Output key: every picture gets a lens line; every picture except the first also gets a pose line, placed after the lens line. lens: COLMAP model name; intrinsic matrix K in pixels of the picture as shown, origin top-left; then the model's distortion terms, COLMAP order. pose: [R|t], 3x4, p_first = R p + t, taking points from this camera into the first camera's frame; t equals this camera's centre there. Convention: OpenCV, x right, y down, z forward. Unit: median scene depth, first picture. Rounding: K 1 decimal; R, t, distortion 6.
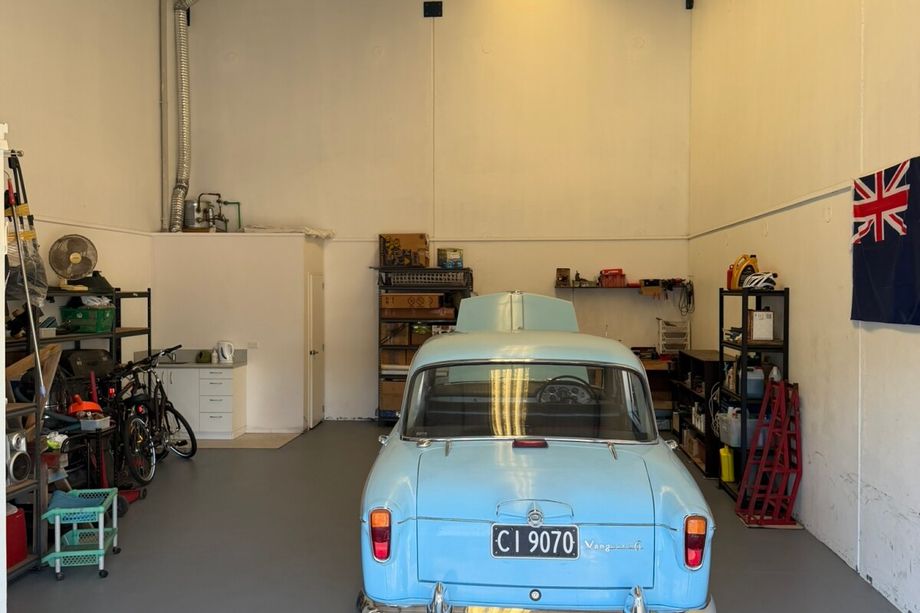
lens RADIAL K [[856.1, 0, 460.0], [0, 856.1, 306.5], [0, 0, 1]] dist [0.192963, -0.403536]
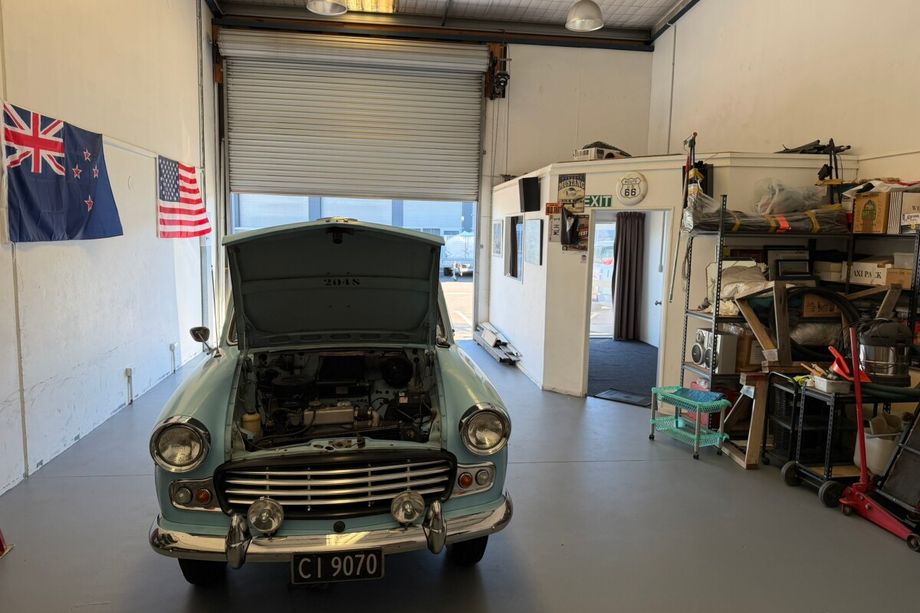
lens RADIAL K [[646.3, 0, 460.0], [0, 646.3, 306.5], [0, 0, 1]] dist [0.114522, -0.139445]
pose [[-0.978671, 0.002616, -0.205418, 0.054478], [-0.025454, 0.990670, 0.133885, -0.015667], [0.203852, 0.136258, -0.969473, 1.049105]]
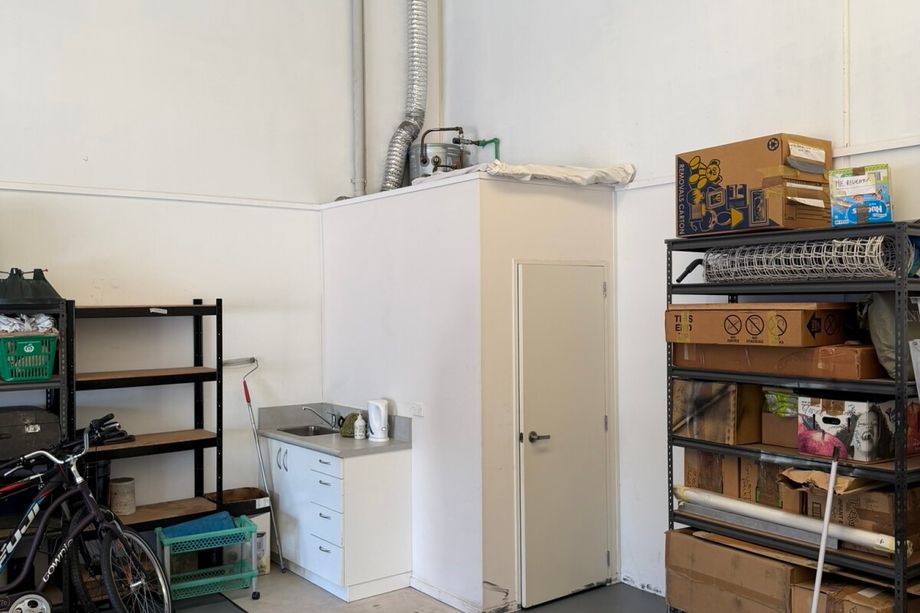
lens RADIAL K [[856.1, 0, 460.0], [0, 856.1, 306.5], [0, 0, 1]] dist [0.192963, -0.403536]
pose [[0.647805, -0.004707, -0.761791, 0.167009], [-0.005070, 0.999932, -0.010489, -0.011098], [0.761789, 0.010657, 0.647738, 0.758834]]
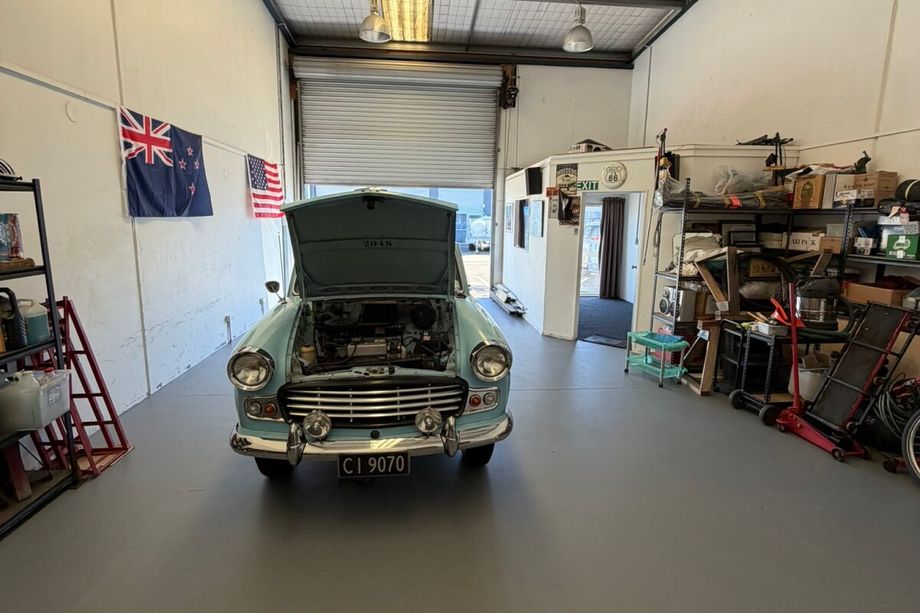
lens RADIAL K [[493.1, 0, 461.8], [0, 493.1, 298.3], [0, 0, 1]] dist [0.024336, -0.000017]
pose [[-0.986232, 0.009802, -0.165080, 0.045410], [-0.020789, 0.982973, 0.182569, -0.007179], [0.164059, 0.183487, -0.969235, 1.035444]]
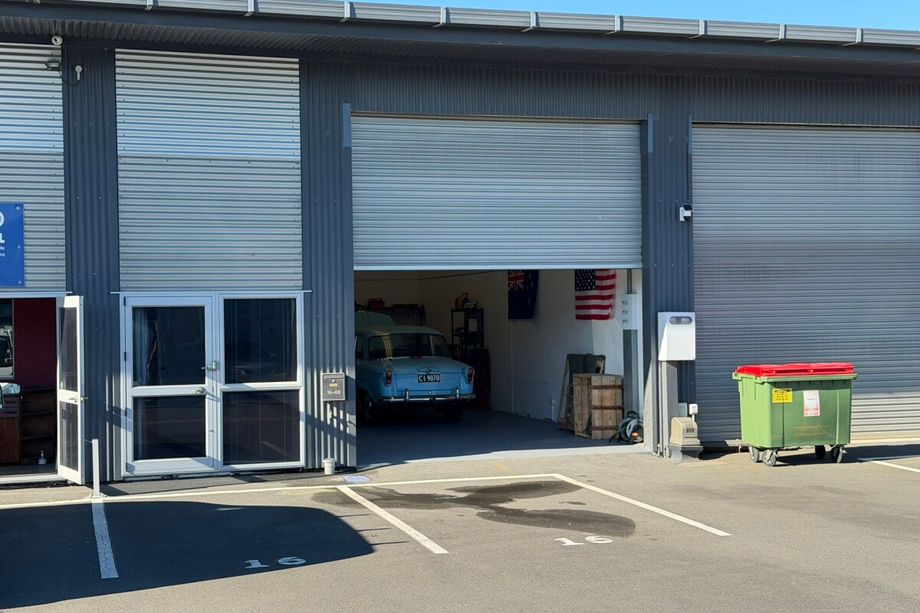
lens RADIAL K [[1268.4, 0, 460.0], [0, 1268.4, 306.5], [0, 0, 1]] dist [0.192380, -0.410713]
pose [[0.929587, -0.011561, 0.368422, -0.630263], [0.022351, 0.999437, -0.025033, 0.039804], [-0.367925, 0.031505, 0.929322, -1.437911]]
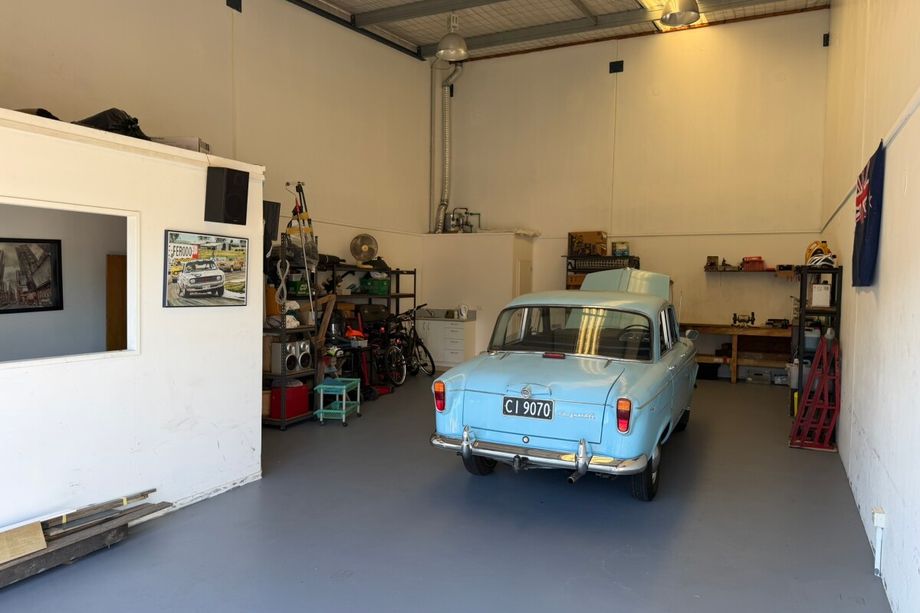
lens RADIAL K [[646.3, 0, 460.0], [0, 646.3, 306.5], [0, 0, 1]] dist [0.114522, -0.139445]
pose [[0.931294, 0.028118, -0.363183, 0.148752], [-0.021722, 0.999529, 0.021683, 0.020578], [0.363621, -0.012304, 0.931466, -0.066567]]
